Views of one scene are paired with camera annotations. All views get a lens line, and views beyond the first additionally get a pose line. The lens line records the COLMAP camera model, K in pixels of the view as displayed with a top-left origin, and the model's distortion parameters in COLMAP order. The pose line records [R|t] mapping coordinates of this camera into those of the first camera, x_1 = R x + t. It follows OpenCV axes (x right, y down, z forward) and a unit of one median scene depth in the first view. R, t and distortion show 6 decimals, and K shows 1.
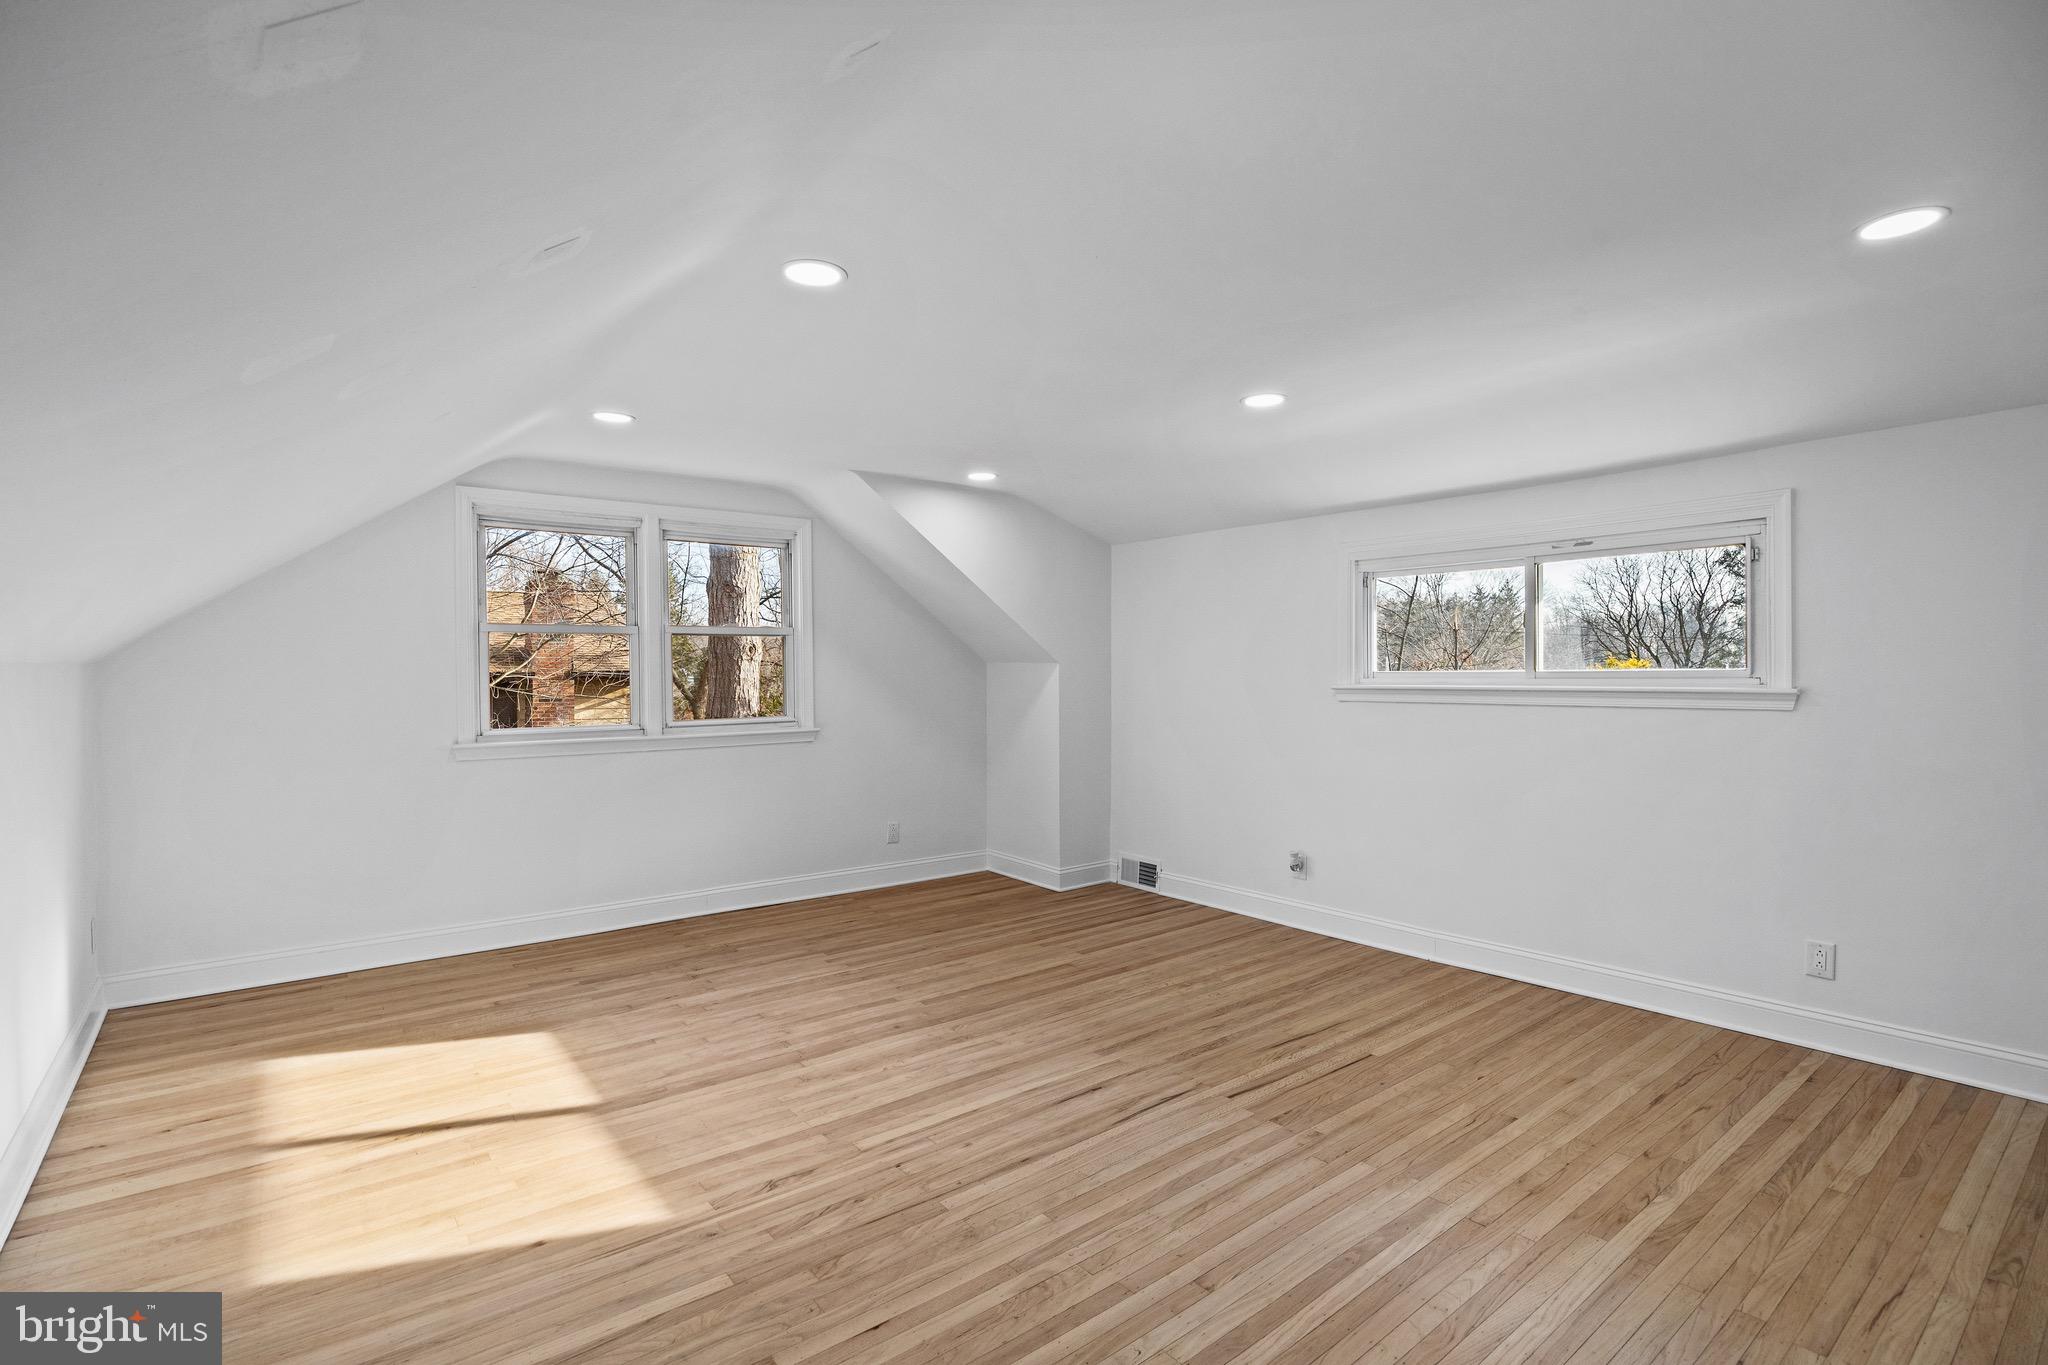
lens RADIAL K [[968.3, 0, 1025.6], [0, 968.3, 678.3], [0, 0, 1]] dist [0.000065, 0.000020]
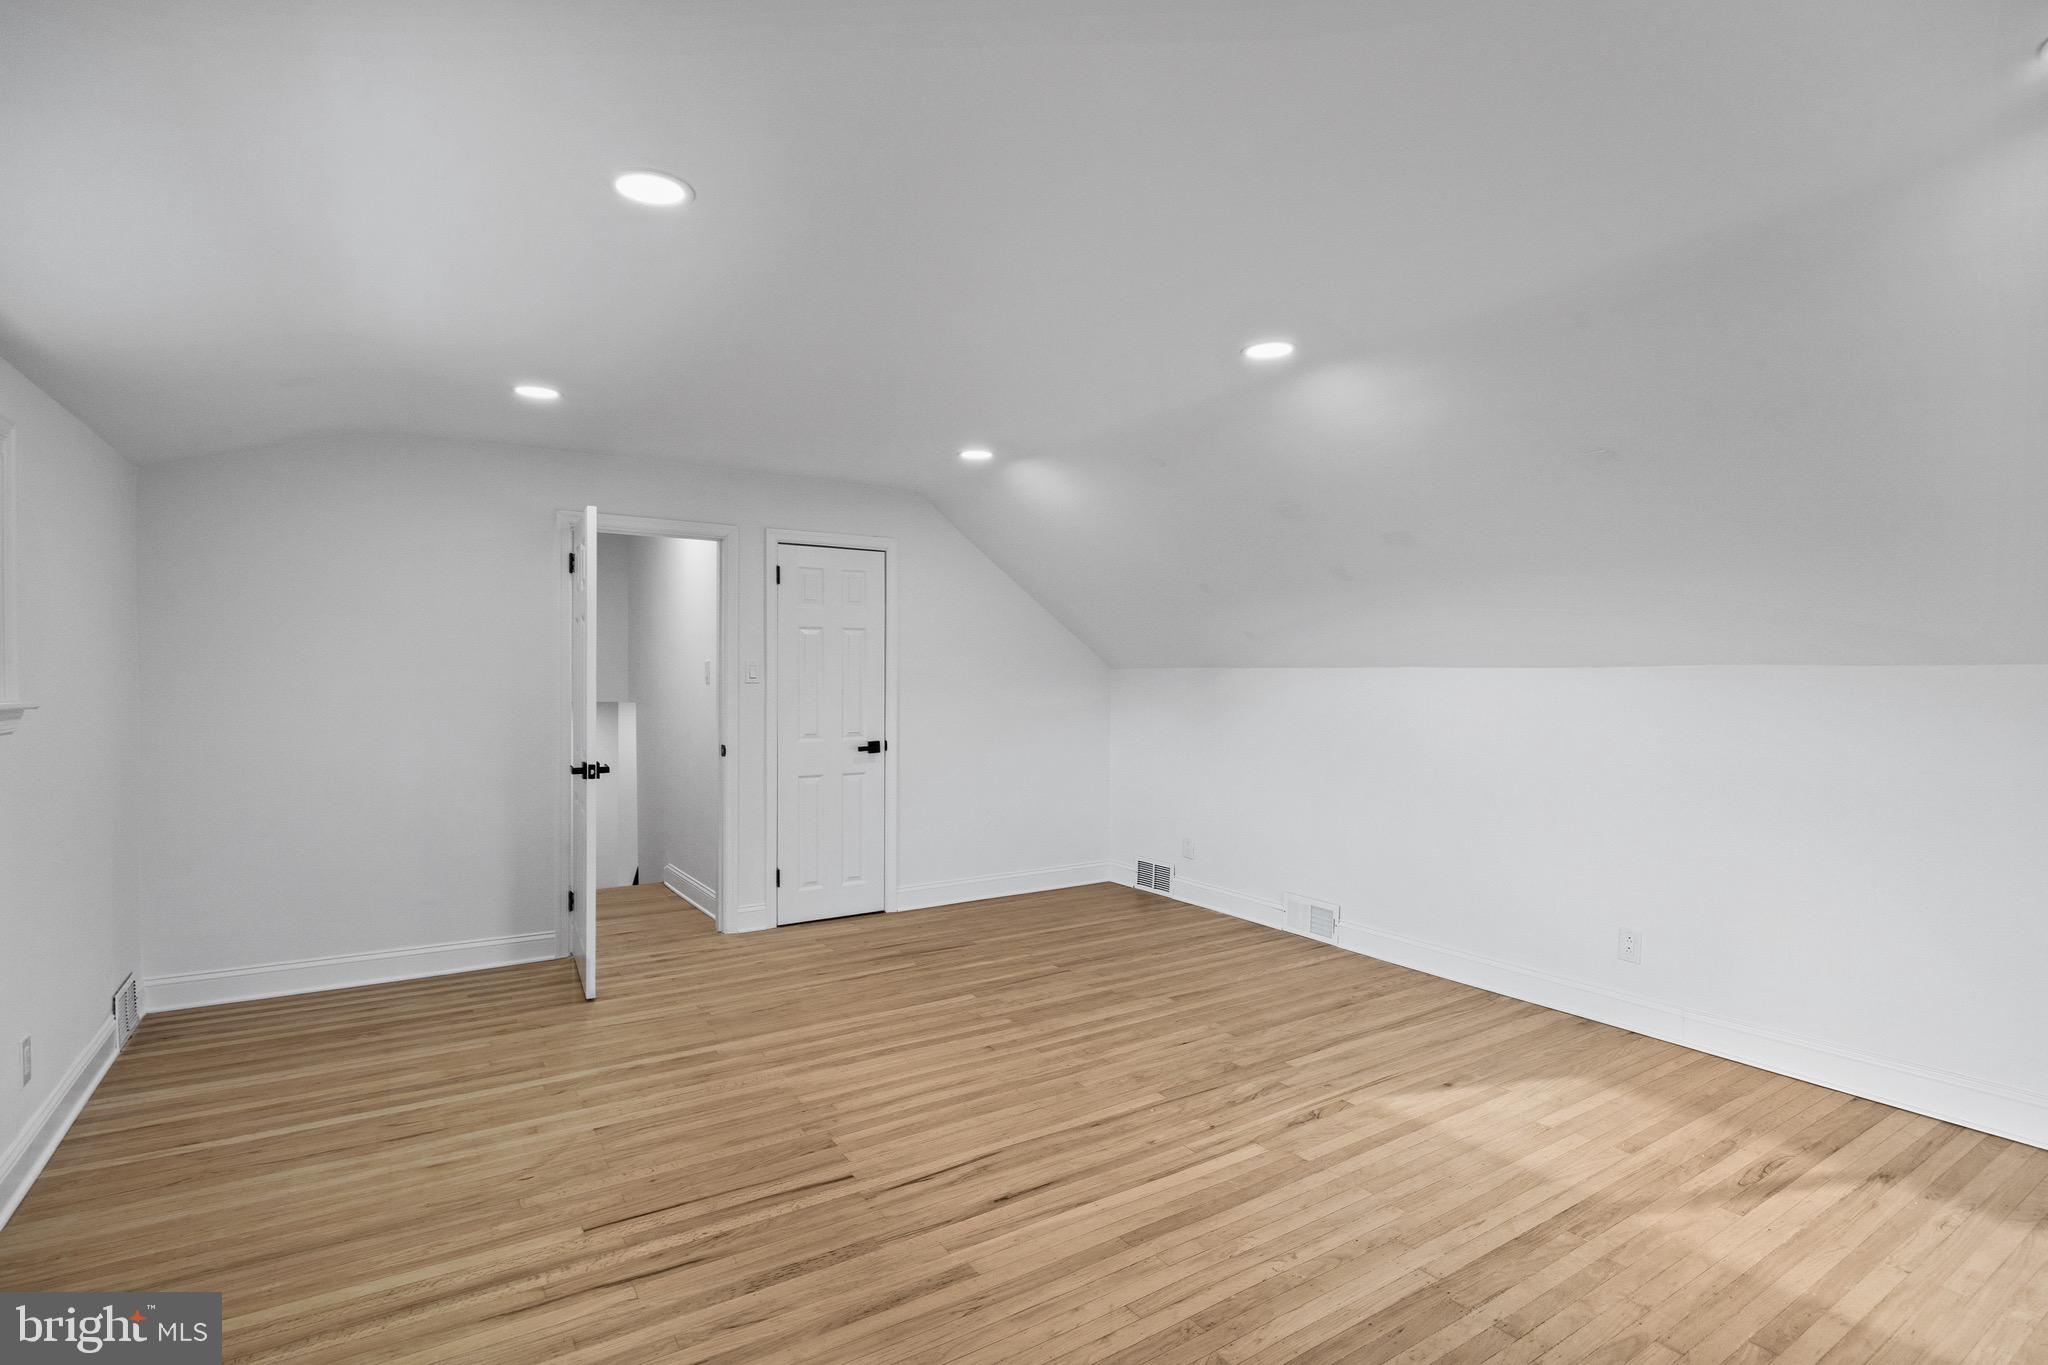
lens RADIAL K [[968.3, 0, 1022.8], [0, 968.3, 680.2], [0, 0, 1]] dist [0.000065, 0.000020]
pose [[-0.994560, 0.000181, 0.104167, -0.030656], [0.001229, 0.999949, 0.009991, -0.012064], [-0.104160, 0.010065, -0.994510, 1.979926]]
